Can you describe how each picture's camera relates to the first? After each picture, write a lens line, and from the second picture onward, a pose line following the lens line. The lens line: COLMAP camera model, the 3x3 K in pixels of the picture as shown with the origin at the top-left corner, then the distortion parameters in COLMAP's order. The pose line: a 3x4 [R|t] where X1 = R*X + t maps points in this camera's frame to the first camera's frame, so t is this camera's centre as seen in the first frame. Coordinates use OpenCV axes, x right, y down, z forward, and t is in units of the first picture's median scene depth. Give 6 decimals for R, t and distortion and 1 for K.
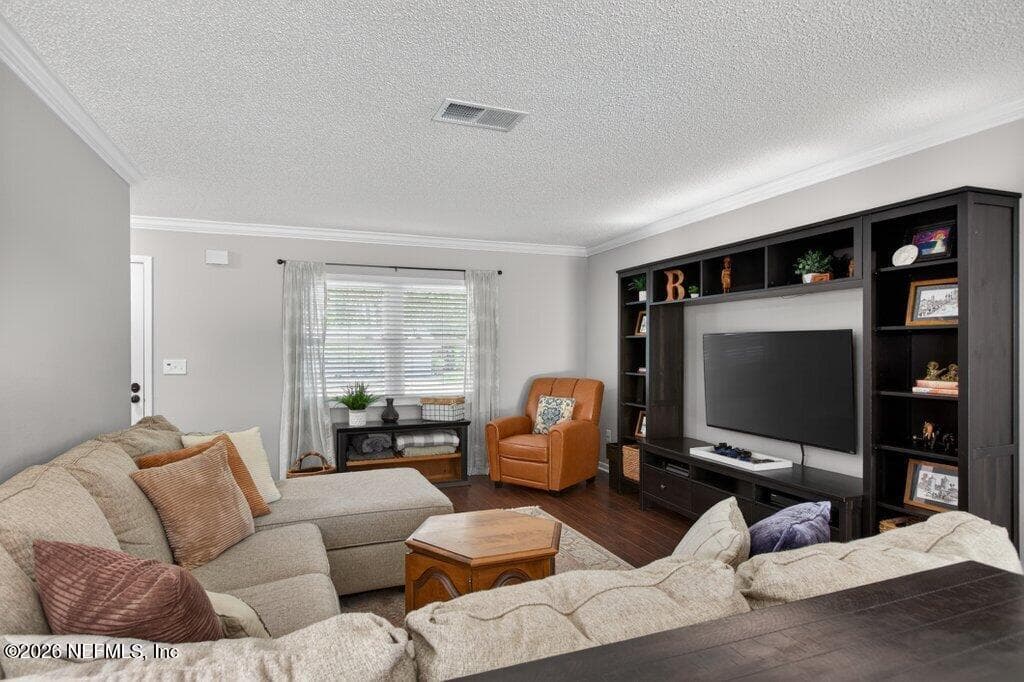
lens RADIAL K [[470.6, 0, 512.0], [0, 470.6, 341.0], [0, 0, 1]] dist [-0.000216, 0.000005]
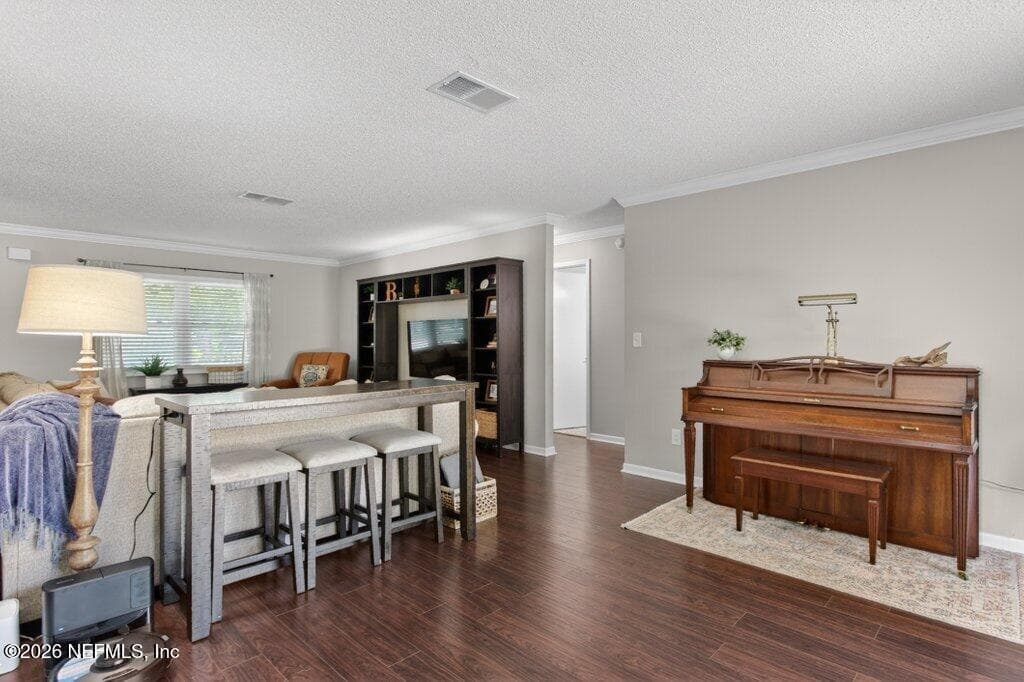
lens RADIAL K [[520.0, 0, 512.0], [0, 520.0, 341.0], [0, 0, 1]] dist [-0.014214, -0.000045]
pose [[0.906954, -0.001323, 0.421227, -0.030711], [-0.000611, 0.999990, 0.004457, 0.043637], [-0.421228, -0.004300, 0.906944, -0.784684]]
